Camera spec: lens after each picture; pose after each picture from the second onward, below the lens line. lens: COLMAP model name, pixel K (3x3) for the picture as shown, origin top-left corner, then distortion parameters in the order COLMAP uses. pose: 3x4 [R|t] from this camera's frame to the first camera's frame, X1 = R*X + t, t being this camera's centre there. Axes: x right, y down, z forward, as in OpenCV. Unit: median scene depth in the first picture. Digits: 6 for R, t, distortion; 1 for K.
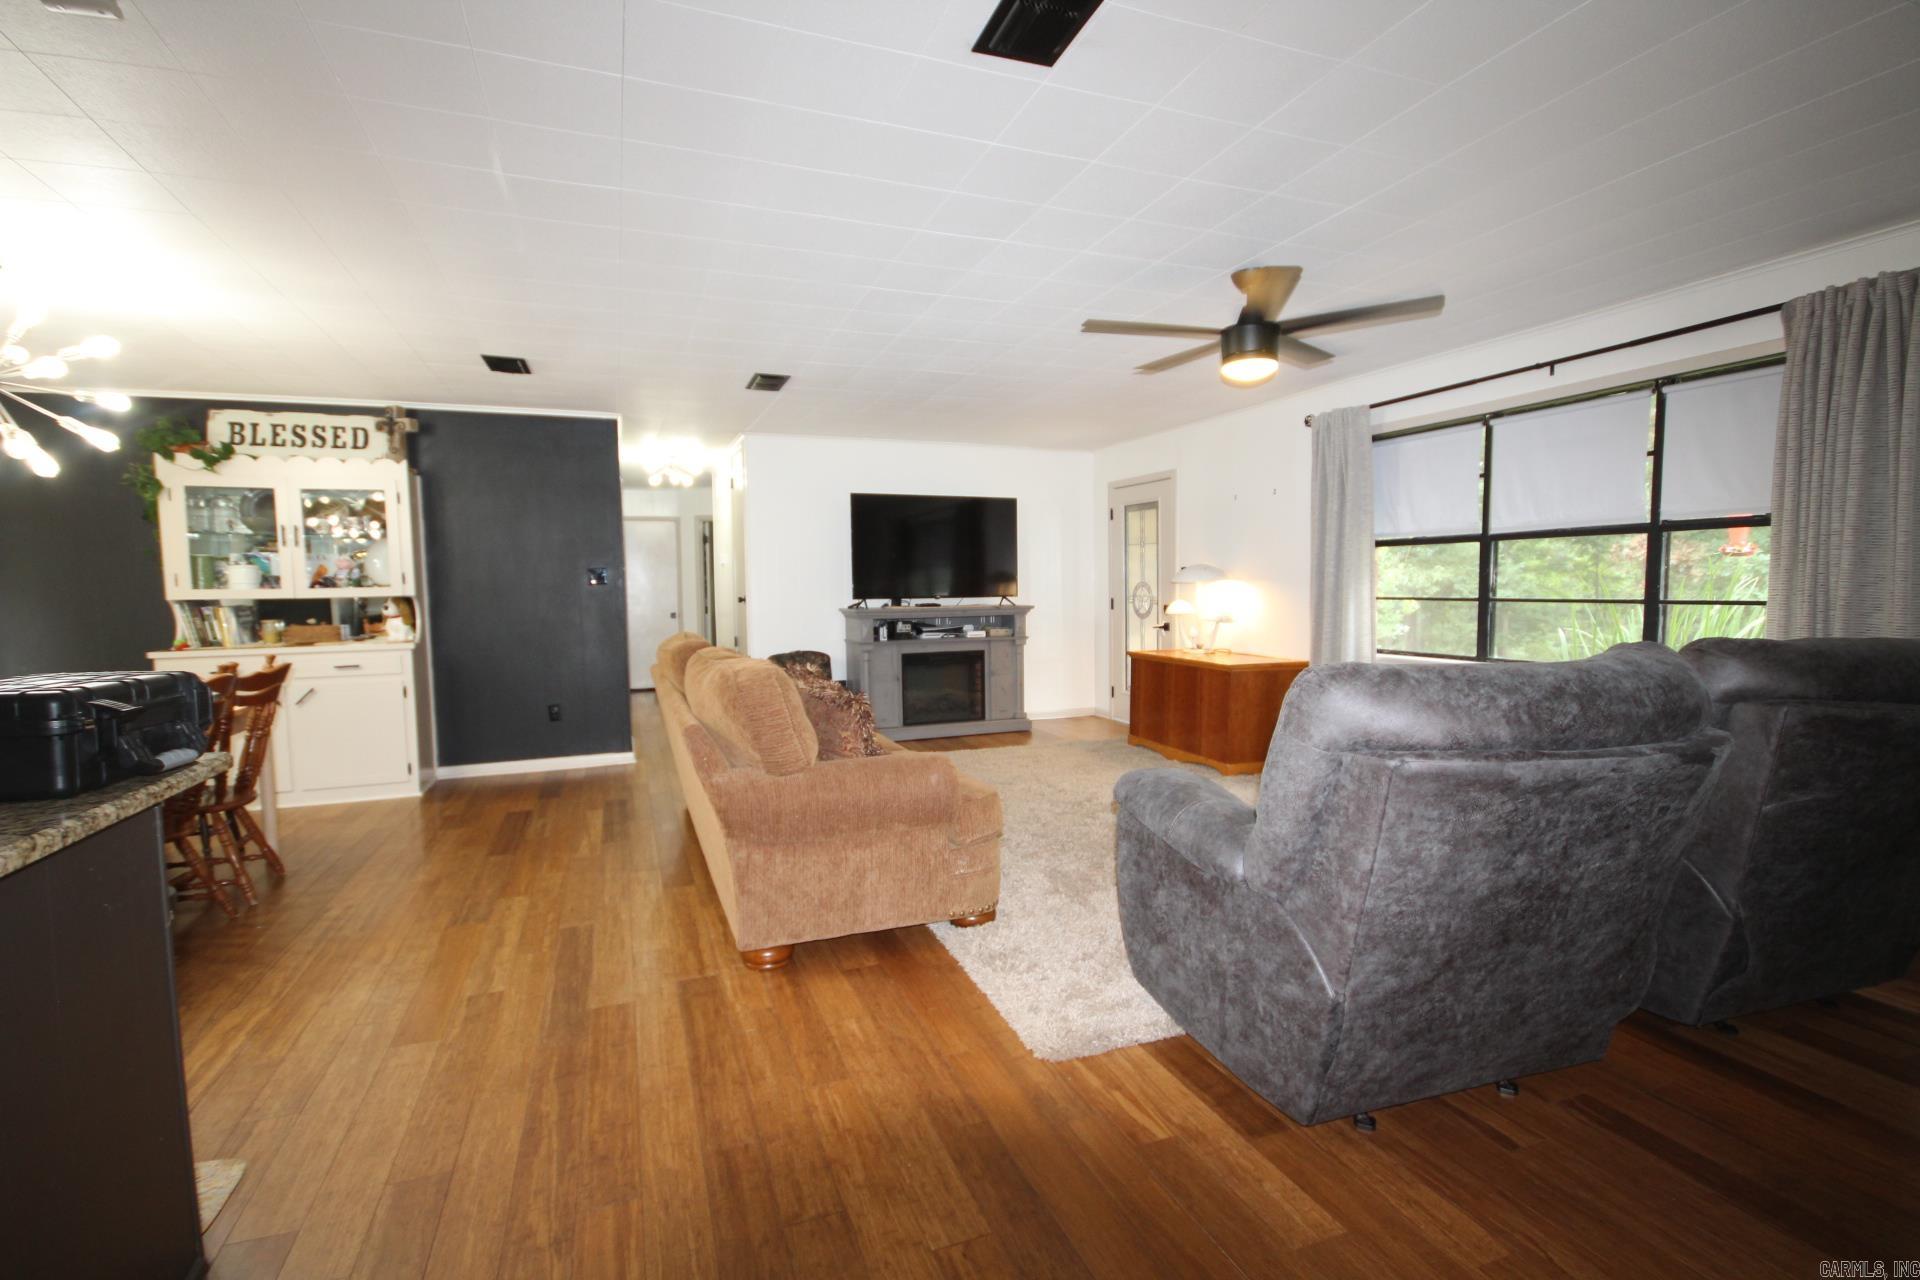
lens RADIAL K [[887.4, 0, 960.0], [0, 887.4, 640.0], [0, 0, 1]] dist [-0.000029, 0.000010]
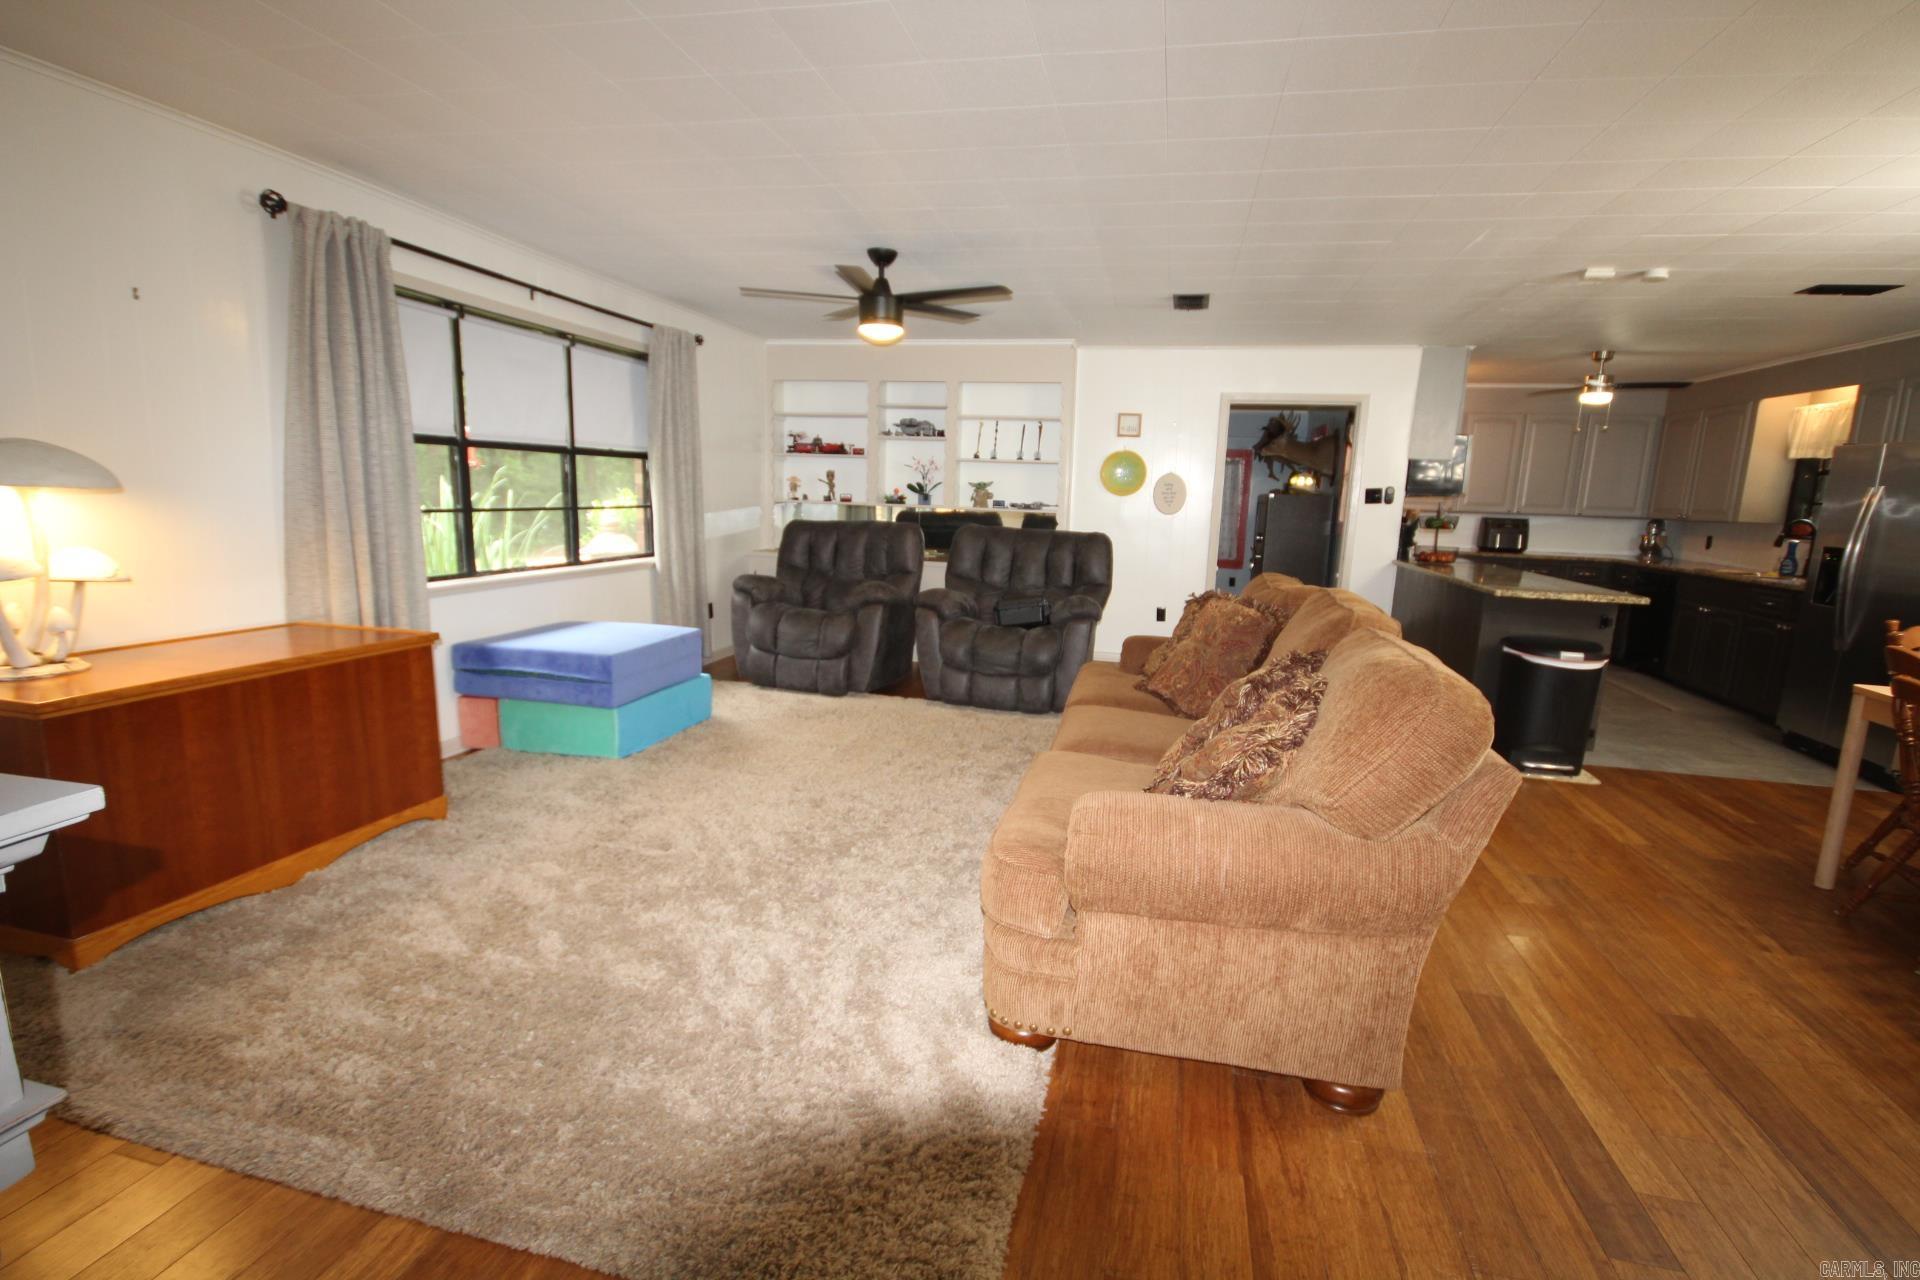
lens RADIAL K [[887.4, 0, 960.0], [0, 887.4, 640.0], [0, 0, 1]] dist [-0.000029, 0.000010]
pose [[-0.826301, -0.113406, 0.551694, -0.413709], [0.010064, 0.976390, 0.215780, -0.117925], [-0.563139, 0.183852, -0.805650, 1.643968]]
